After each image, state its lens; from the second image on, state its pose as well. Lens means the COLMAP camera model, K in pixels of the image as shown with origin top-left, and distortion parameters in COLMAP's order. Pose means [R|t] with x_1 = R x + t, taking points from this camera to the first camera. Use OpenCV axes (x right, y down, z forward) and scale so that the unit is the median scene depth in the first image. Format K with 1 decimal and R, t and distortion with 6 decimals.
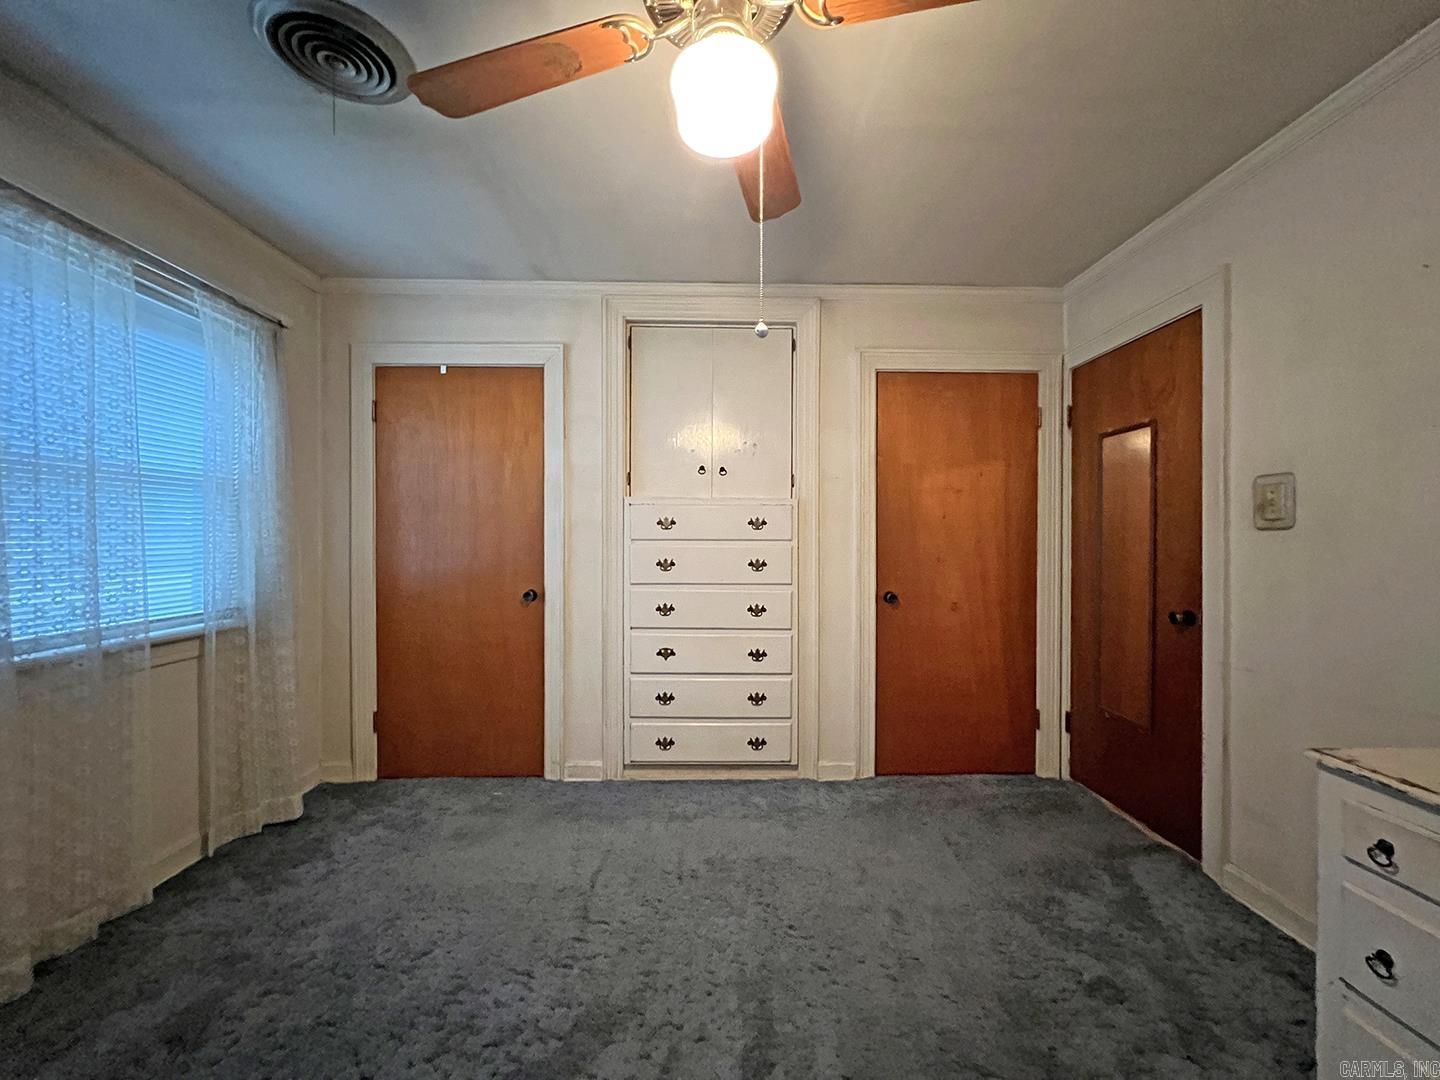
lens RADIAL K [[572.6, 0, 720.0], [0, 572.6, 540.0], [0, 0, 1]] dist [-0.001241, 0.000179]
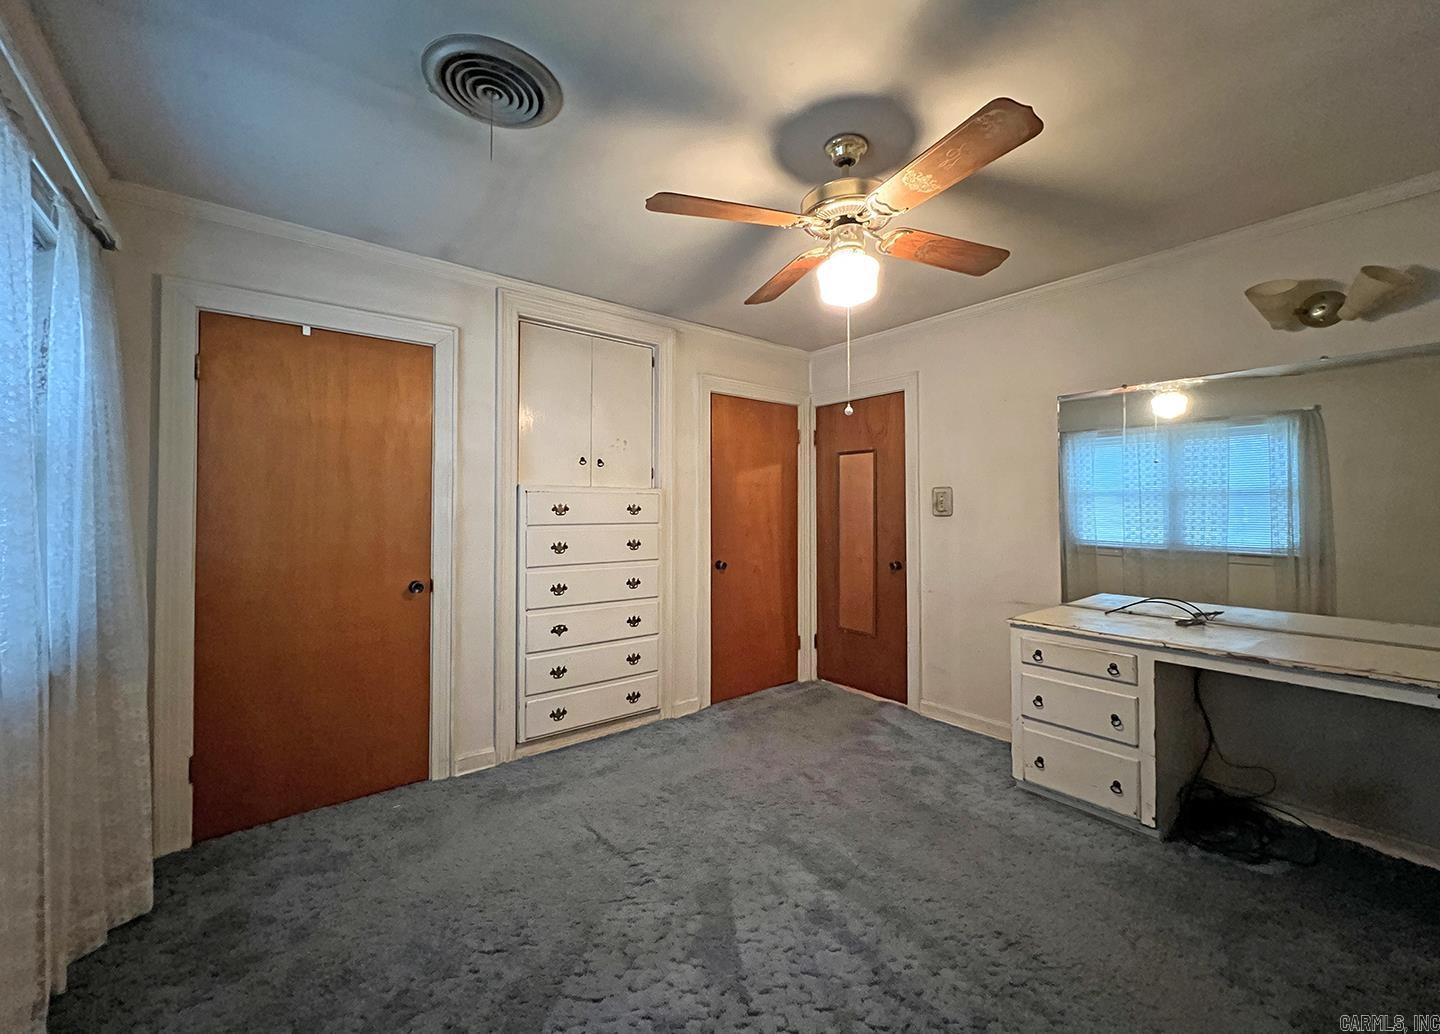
lens RADIAL K [[573.6, 0, 720.1], [0, 573.6, 494.3], [0, 0, 1]] dist [-0.001957, 0.000025]
pose [[0.794760, 0.012039, 0.606805, -0.513097], [0.003116, 0.999709, -0.023915, -0.031067], [-0.606916, 0.020897, 0.794491, -0.049212]]
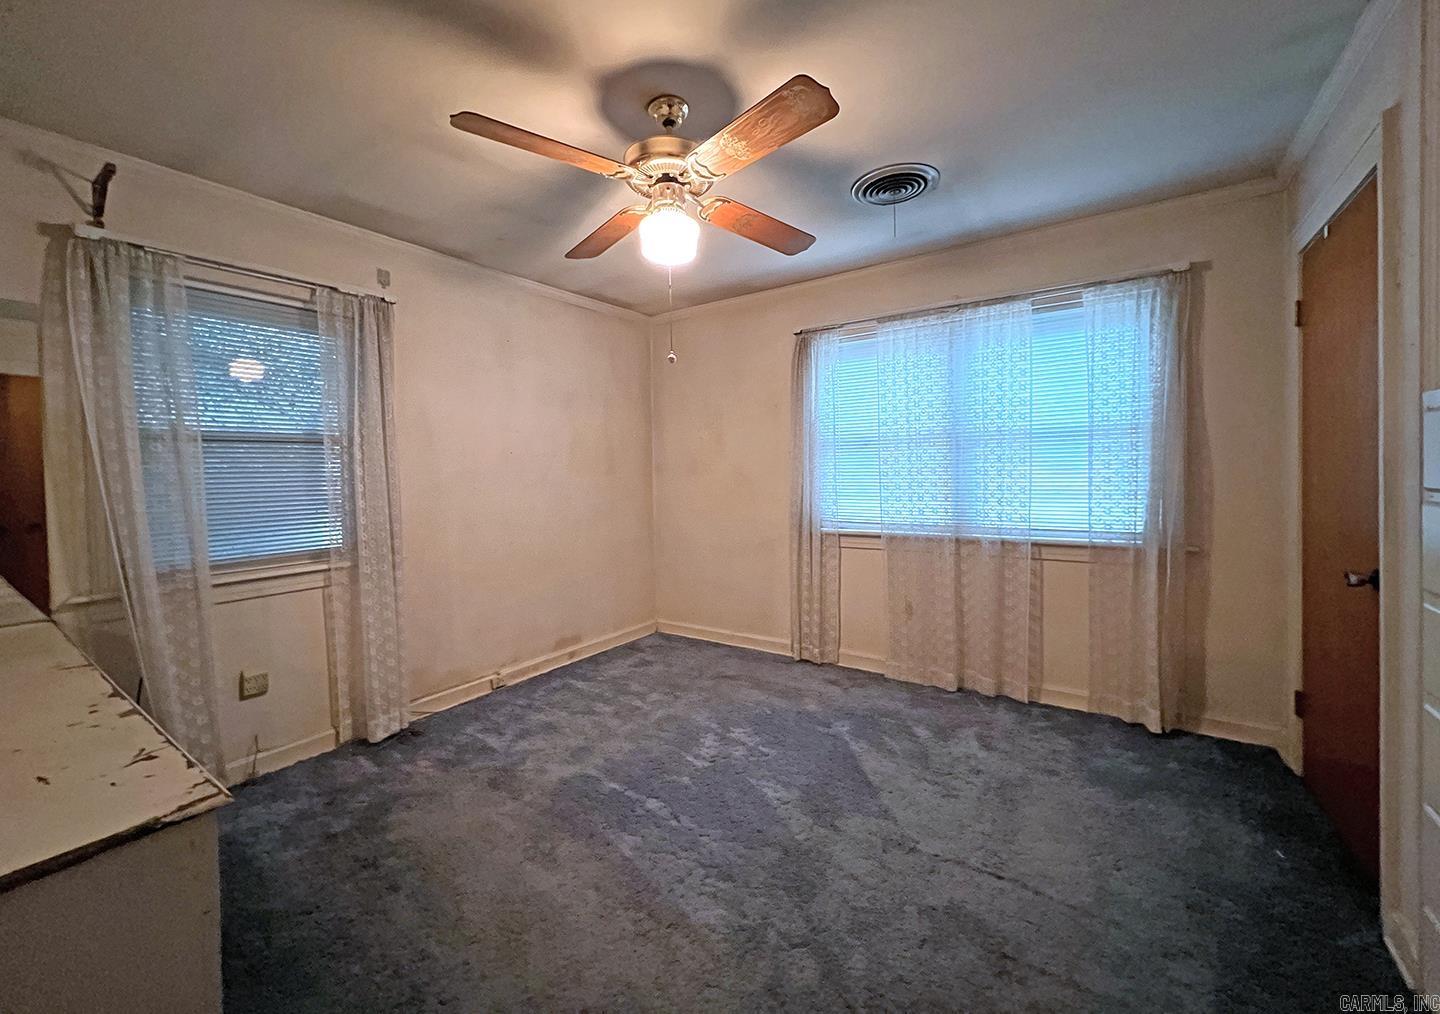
lens RADIAL K [[586.2, 0, 722.9], [0, 586.2, 477.6], [0, 0, 1]] dist [-0.000328, 0.000074]
pose [[-0.592229, 0.028343, -0.805271, 0.529597], [0.018786, 0.999595, 0.021367, -0.031152], [0.805551, -0.002474, -0.592521, 0.844789]]
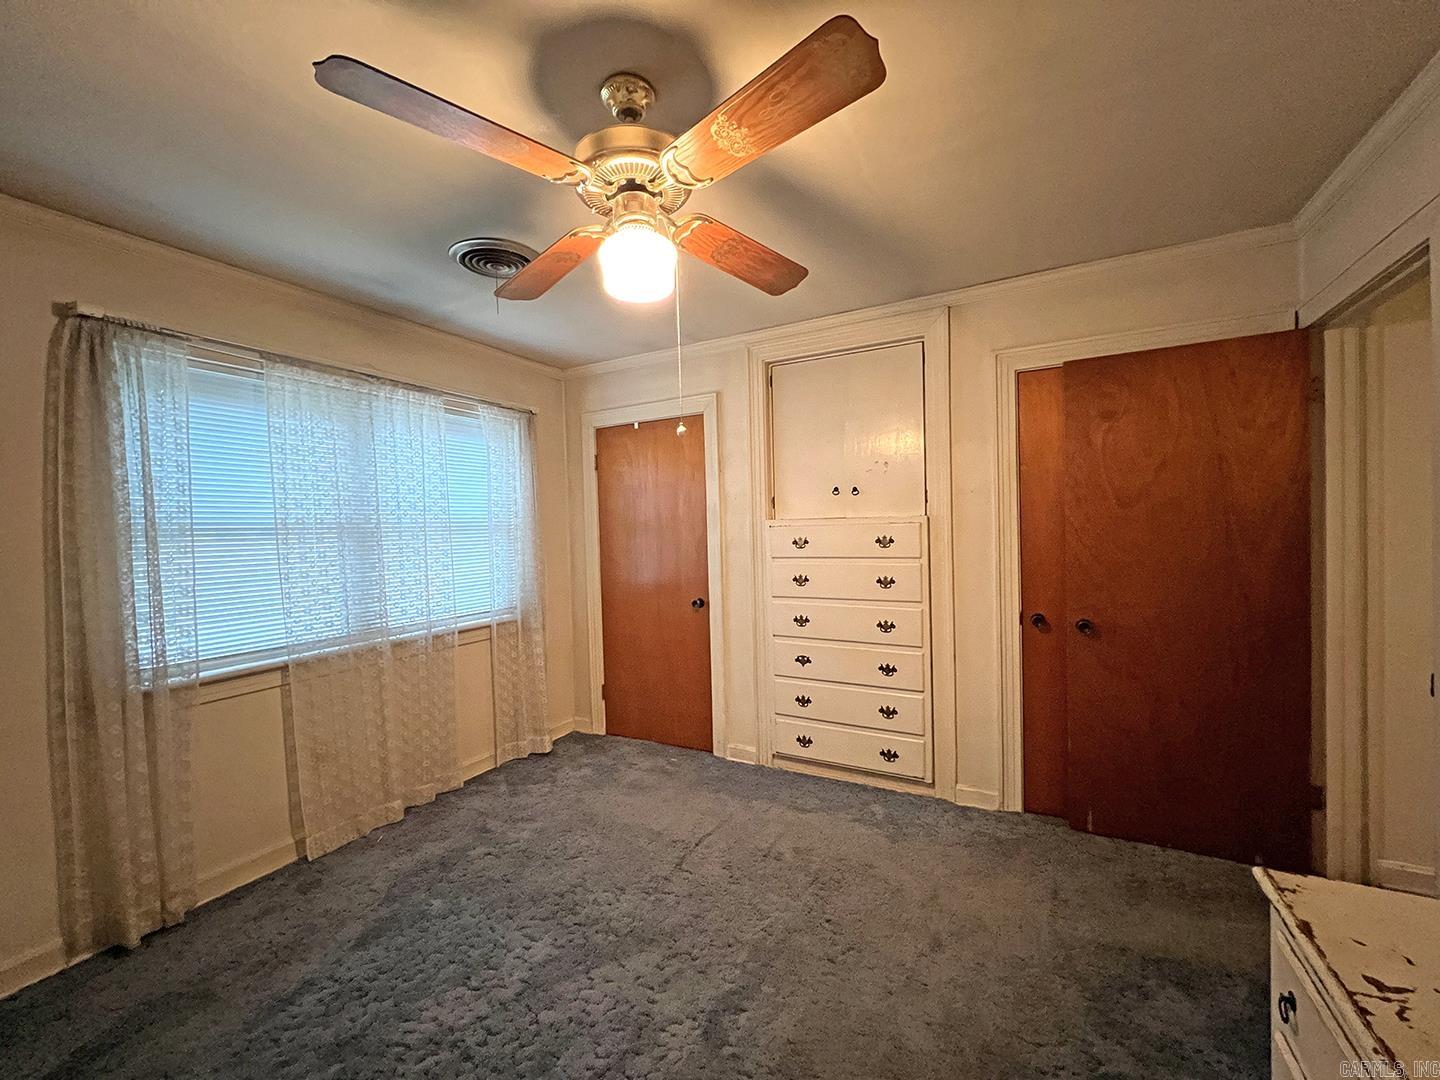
lens RADIAL K [[572.6, 0, 720.0], [0, 572.6, 540.0], [0, 0, 1]] dist [-0.001241, 0.000179]
pose [[0.870262, -0.016232, -0.492322, 0.313855], [0.027437, 0.999503, 0.015547, -0.055818], [0.491825, -0.027038, 0.870274, -0.034642]]
